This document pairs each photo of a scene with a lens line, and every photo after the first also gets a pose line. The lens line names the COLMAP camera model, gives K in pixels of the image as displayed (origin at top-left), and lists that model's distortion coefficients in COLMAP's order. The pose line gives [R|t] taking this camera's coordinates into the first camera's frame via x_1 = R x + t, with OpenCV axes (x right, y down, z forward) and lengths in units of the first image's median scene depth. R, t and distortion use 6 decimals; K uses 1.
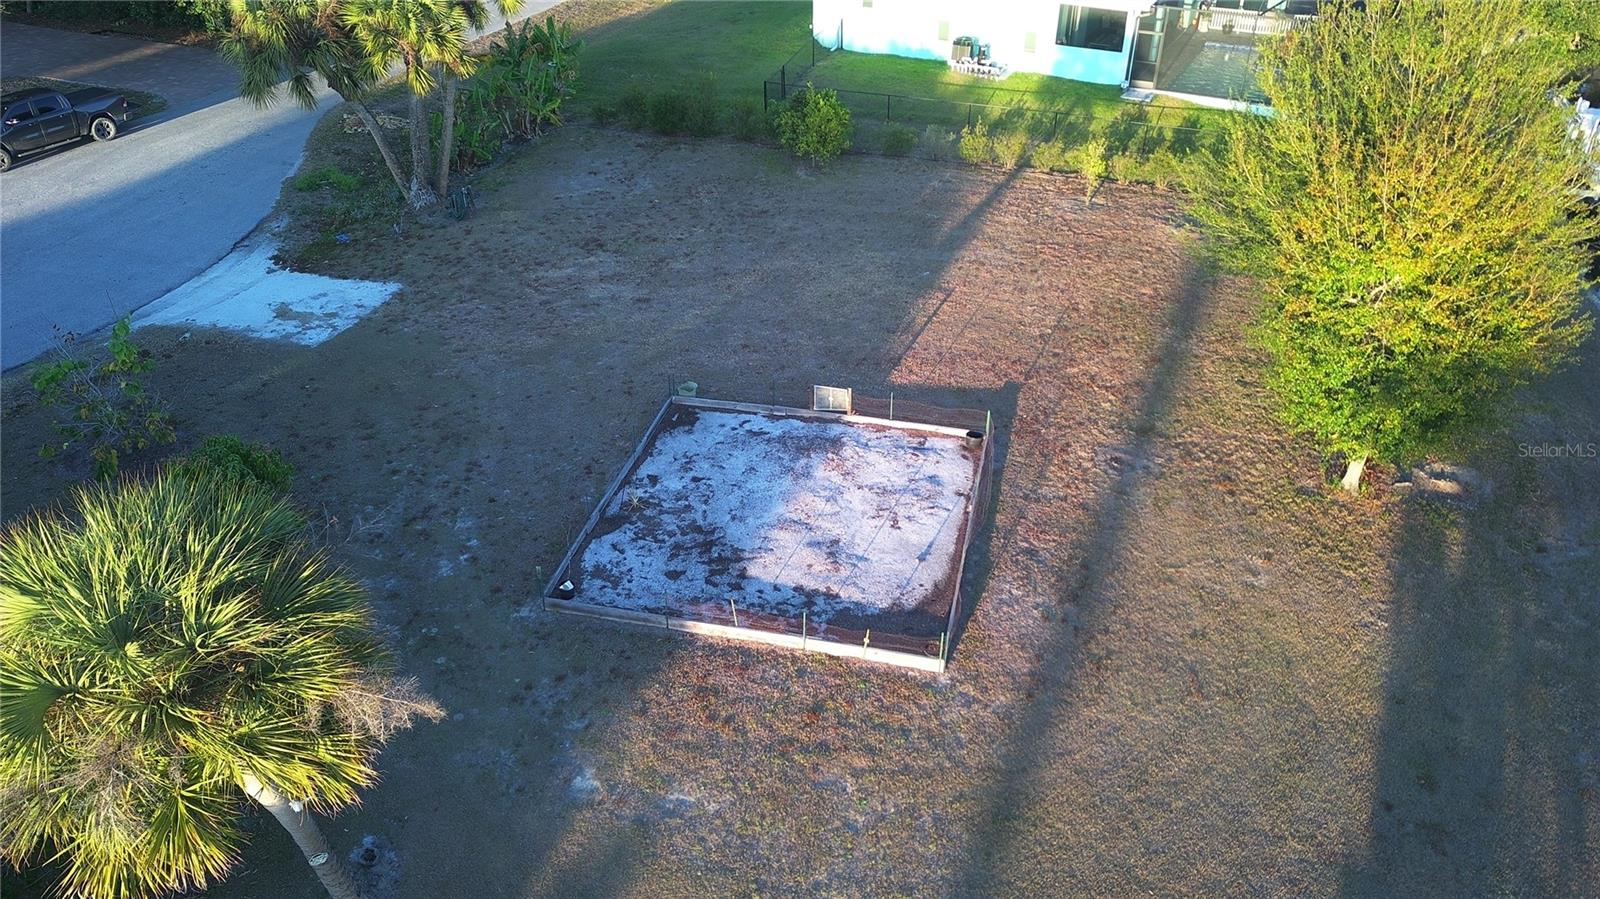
lens RADIAL K [[1189.6, 0, 802.3], [0, 1189.6, 454.0], [0, 0, 1]] dist [0.080883, -0.077518]
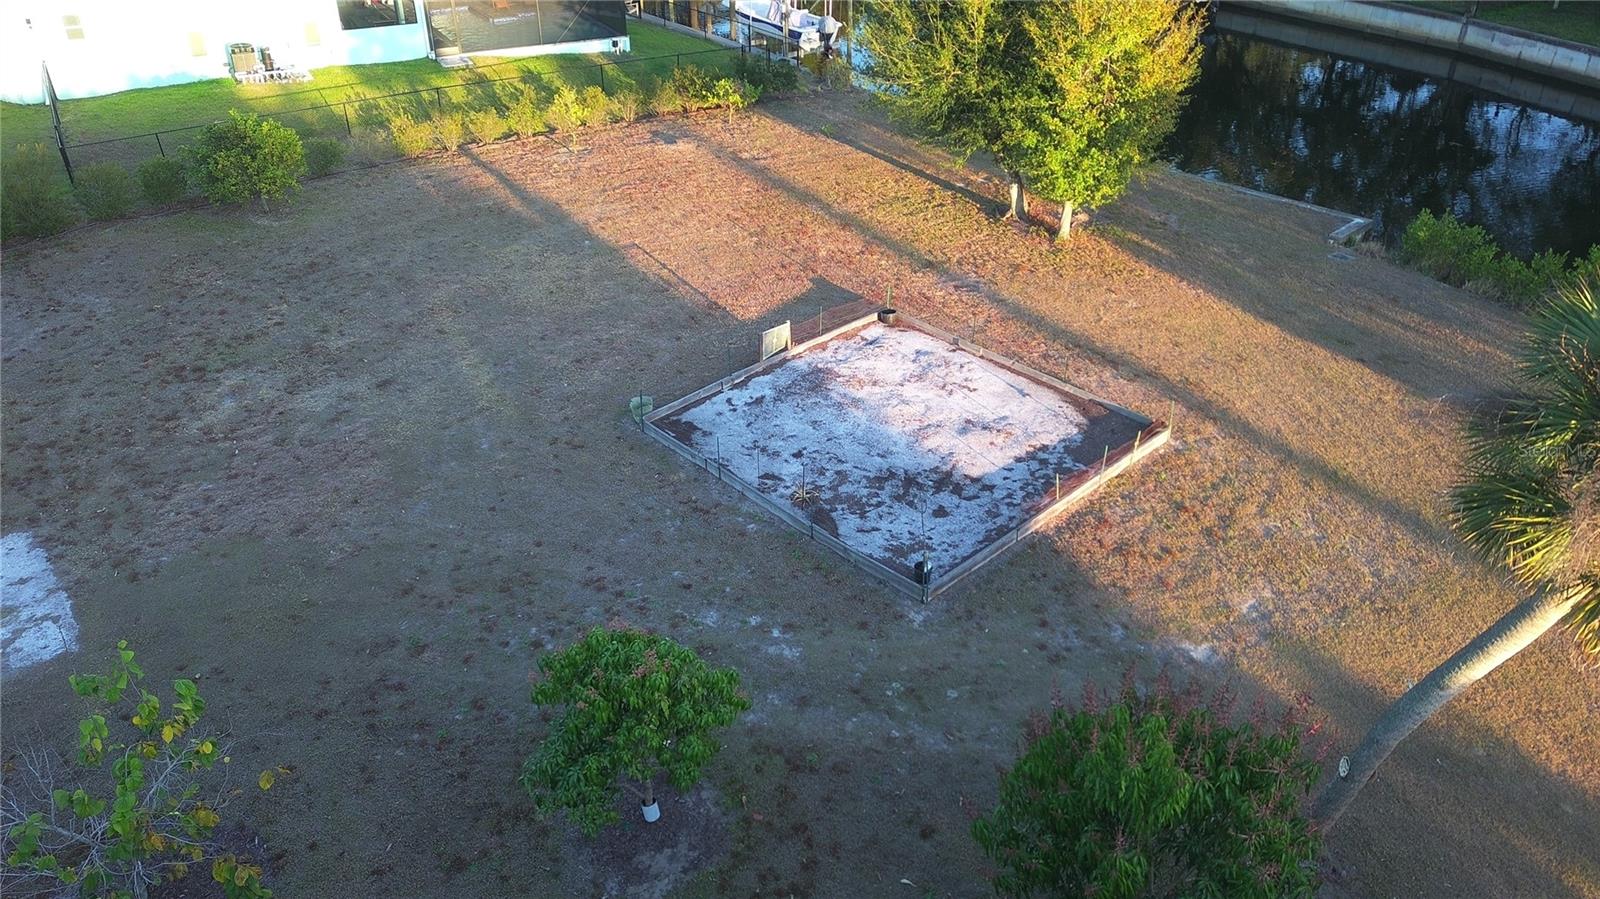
lens RADIAL K [[1189.6, 0, 802.3], [0, 1189.6, 454.0], [0, 0, 1]] dist [0.080883, -0.077518]
pose [[0.539328, -0.445489, 0.714608, -0.716686], [0.457934, 0.867318, 0.195078, -0.150237], [-0.706698, 0.222033, 0.671774, 0.388992]]
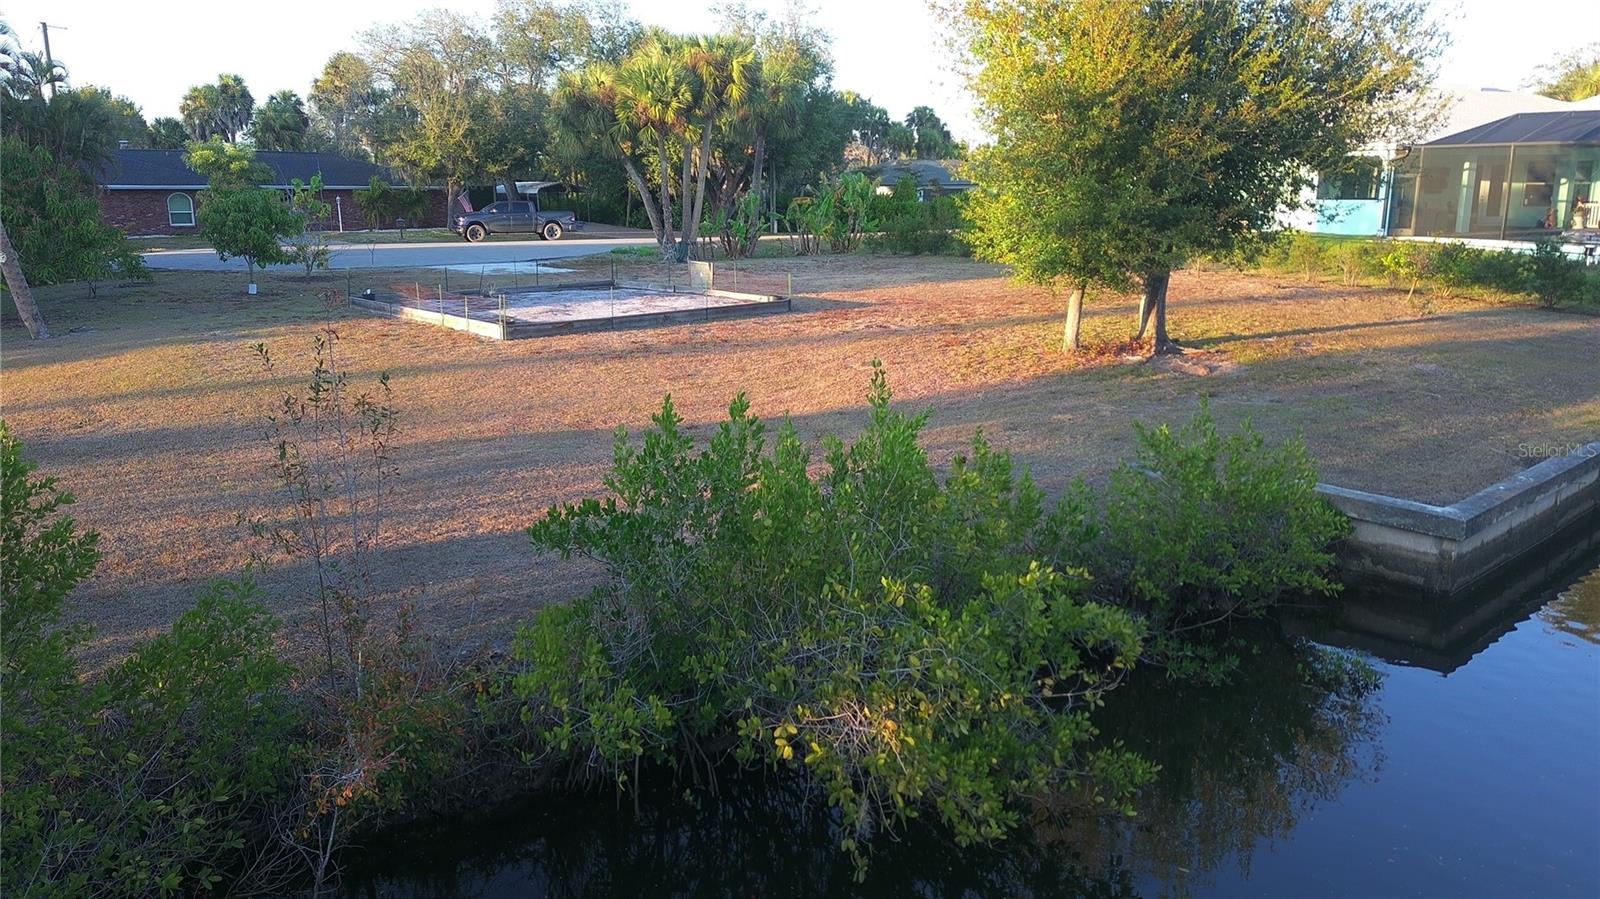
lens RADIAL K [[1189.6, 0, 802.3], [0, 1189.6, 454.0], [0, 0, 1]] dist [0.080883, -0.077518]
pose [[0.816701, 0.122497, -0.563910, 0.803826], [-0.309991, 0.917370, -0.249676, 0.382365], [0.486729, 0.378717, 0.787190, 0.229477]]
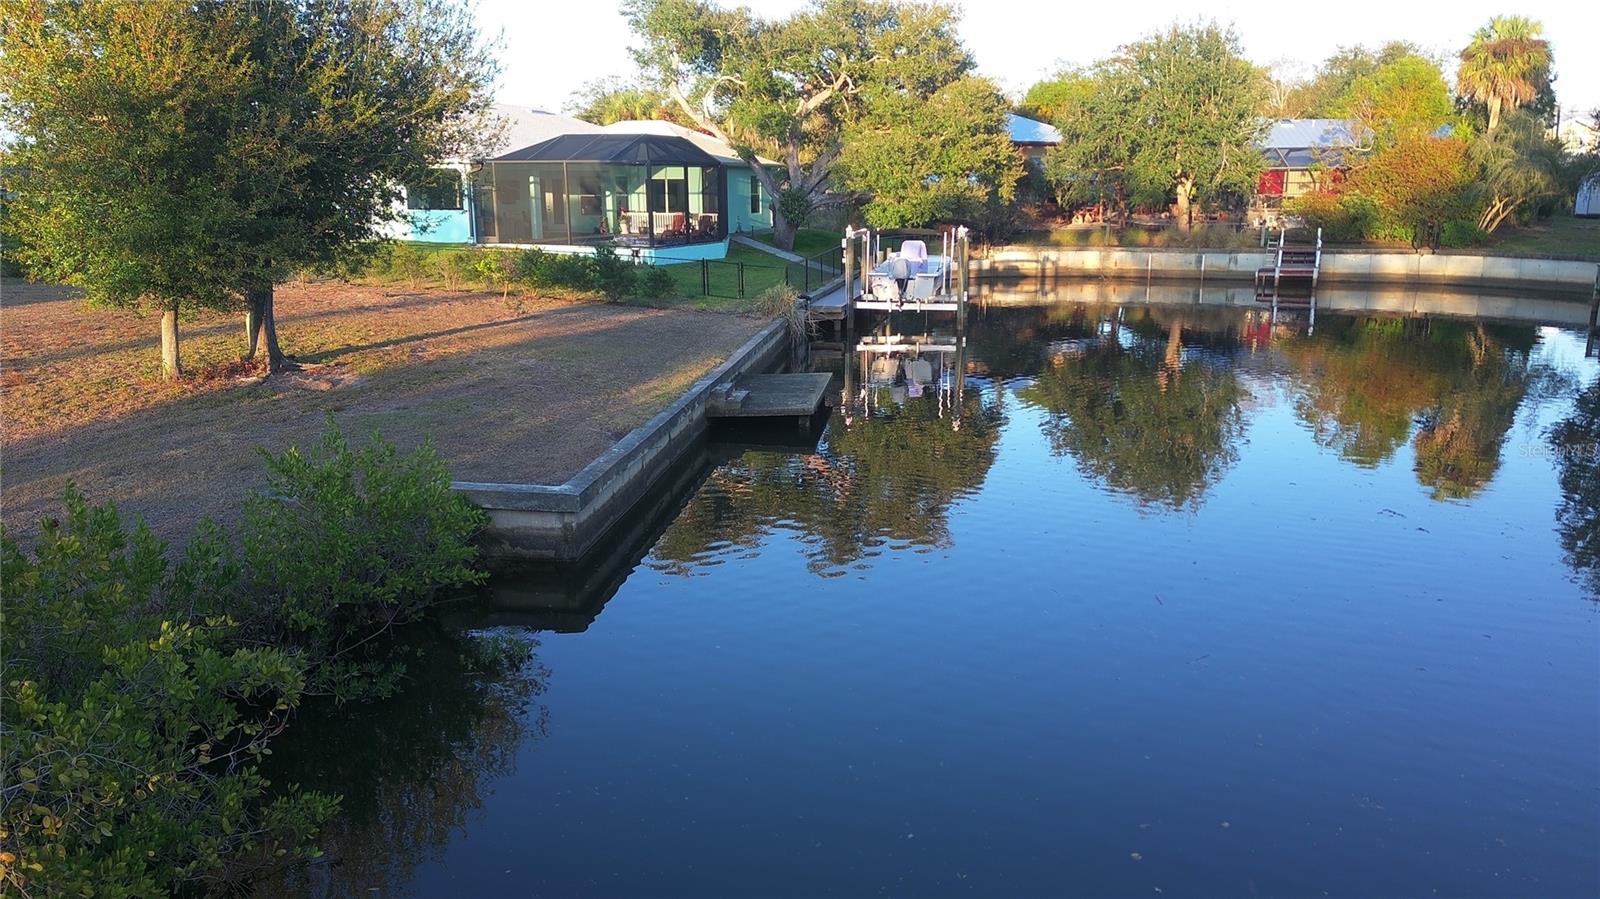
lens RADIAL K [[1189.6, 0, 802.3], [0, 1189.6, 454.0], [0, 0, 1]] dist [0.080883, -0.077518]
pose [[0.995907, -0.026902, 0.086290, 0.806401], [0.055332, 0.936343, -0.346699, 0.381551], [-0.071470, 0.350054, 0.933999, 0.225009]]
